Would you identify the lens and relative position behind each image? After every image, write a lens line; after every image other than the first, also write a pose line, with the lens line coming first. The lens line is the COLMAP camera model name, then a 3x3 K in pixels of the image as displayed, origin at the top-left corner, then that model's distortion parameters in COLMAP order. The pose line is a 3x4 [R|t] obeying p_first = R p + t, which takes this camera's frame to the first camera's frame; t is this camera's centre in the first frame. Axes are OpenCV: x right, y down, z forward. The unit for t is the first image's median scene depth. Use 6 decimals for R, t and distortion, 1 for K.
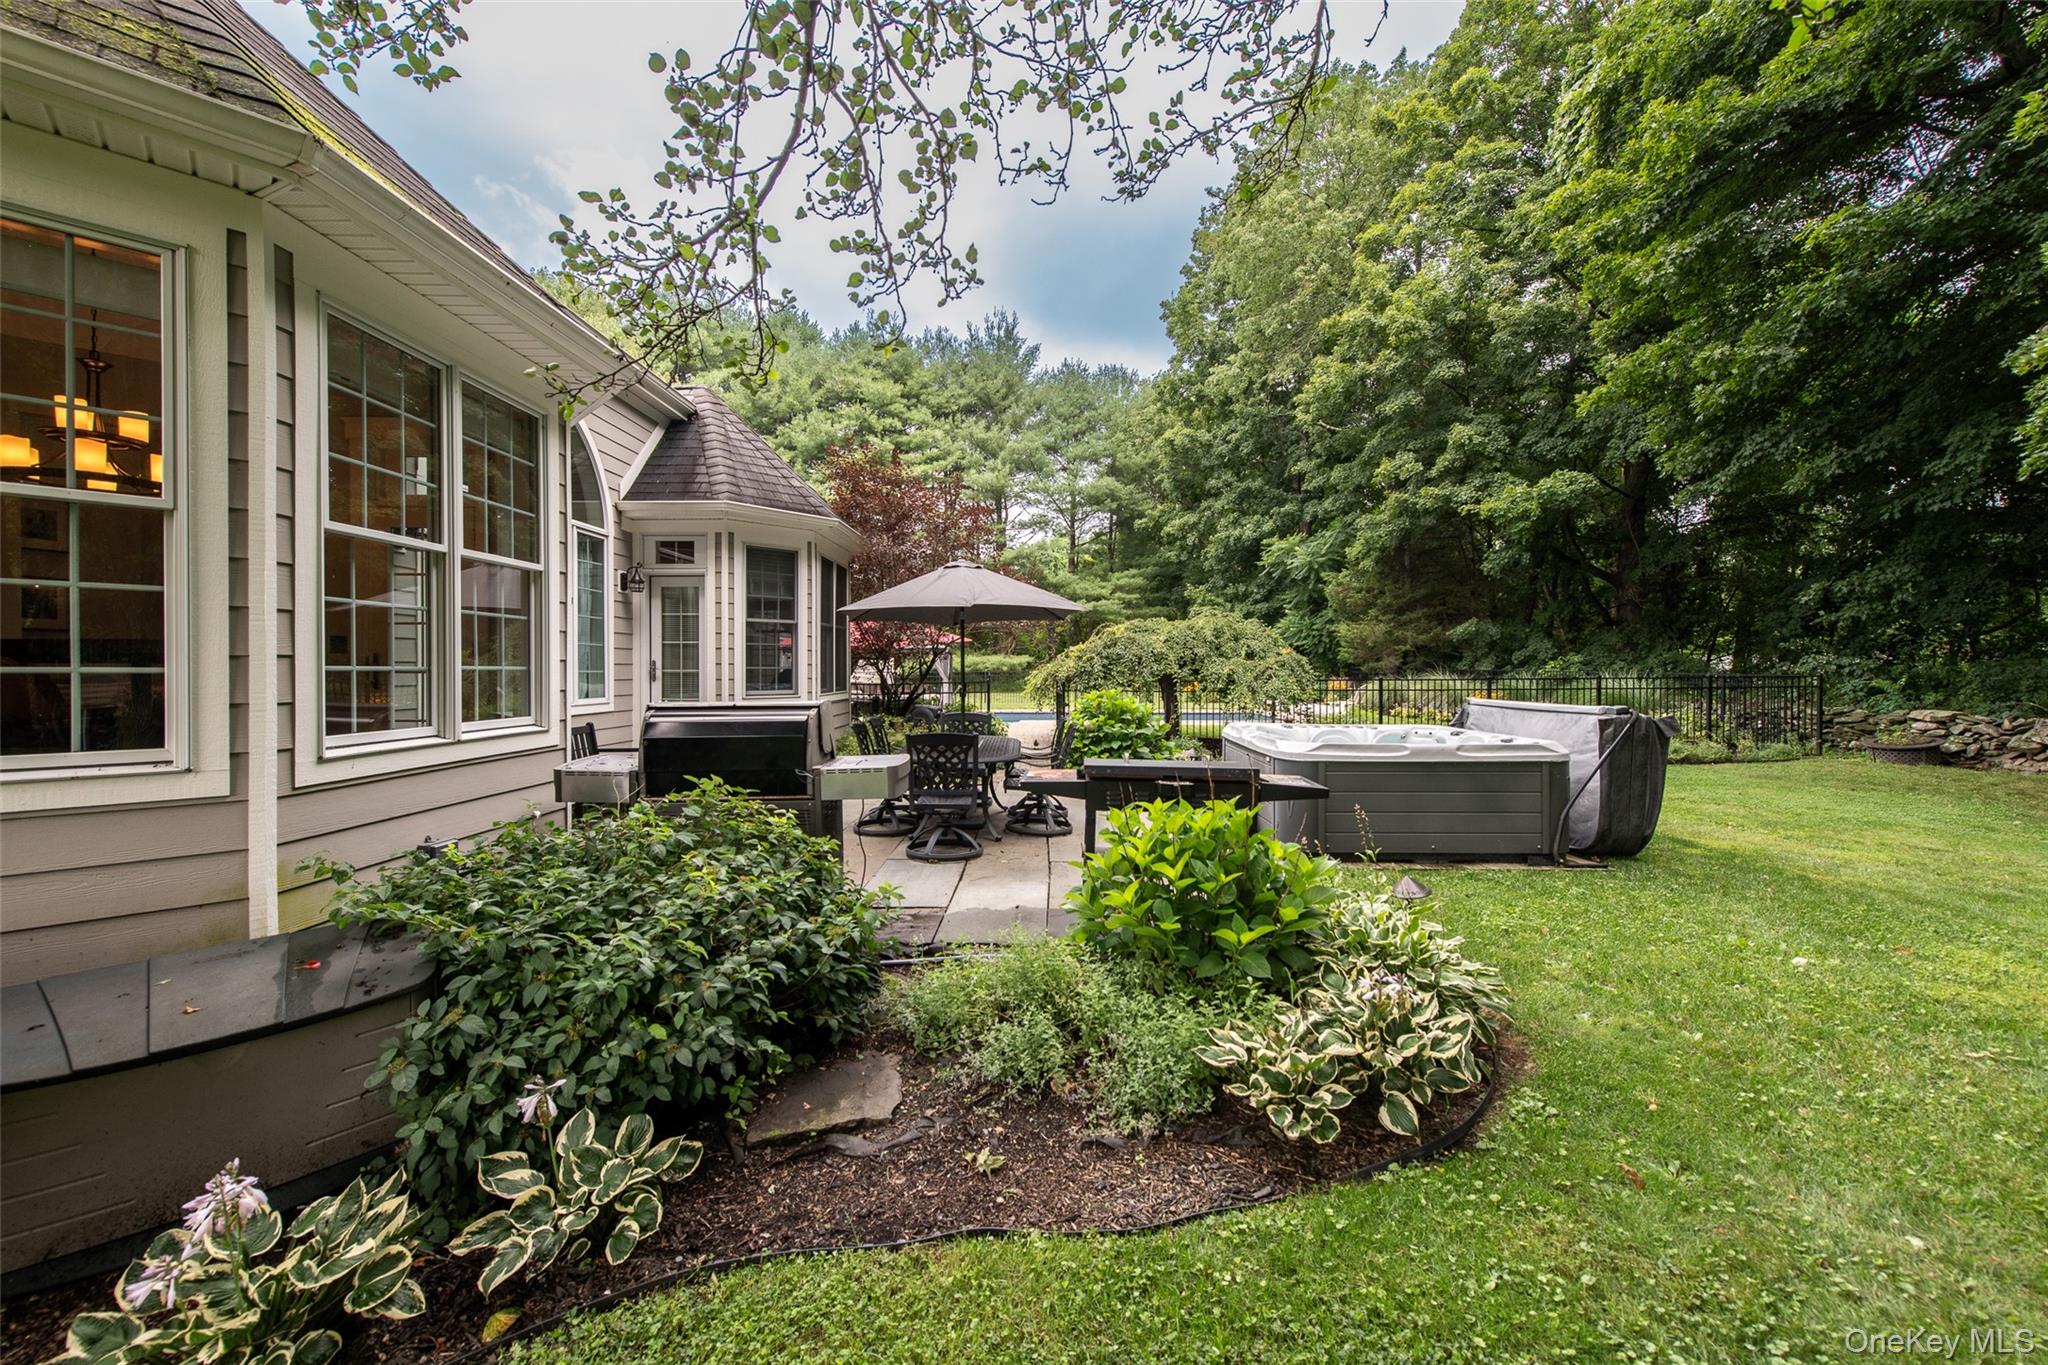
lens RADIAL K [[812.1, 0, 1028.1], [0, 812.1, 675.8], [0, 0, 1]] dist [-0.001071, -0.000013]
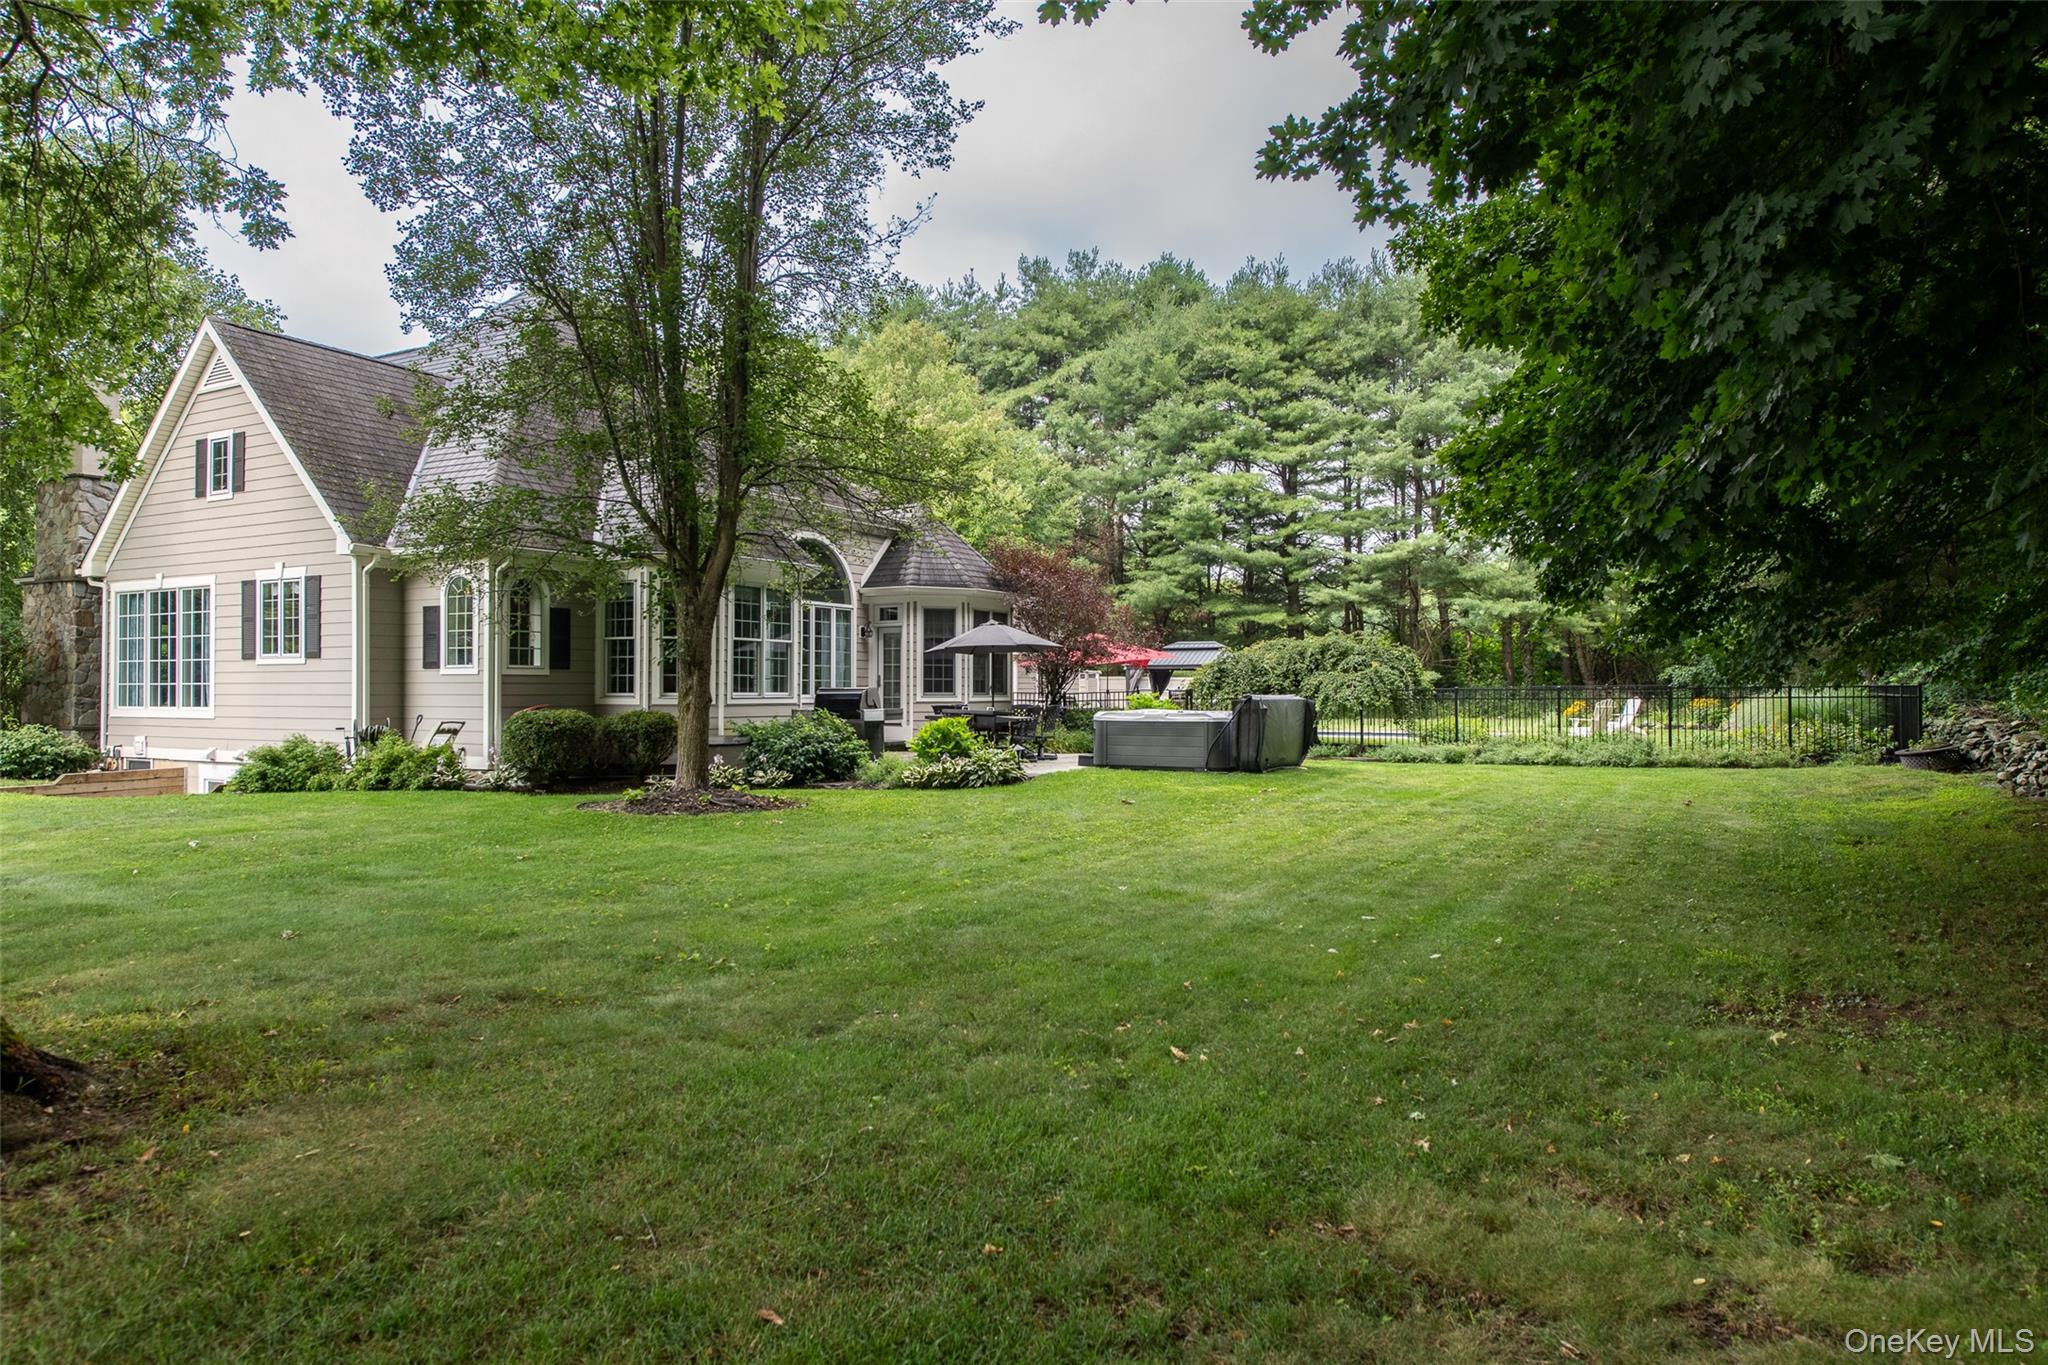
lens RADIAL K [[1292.4, 0, 1023.6], [0, 1292.4, 685.6], [0, 0, 1]] dist [0.002407, 0.000076]
pose [[0.875611, -0.001965, -0.483012, 1.124543], [-0.004845, 0.999906, -0.012851, 0.037532], [0.482992, 0.013593, 0.875519, -1.261146]]
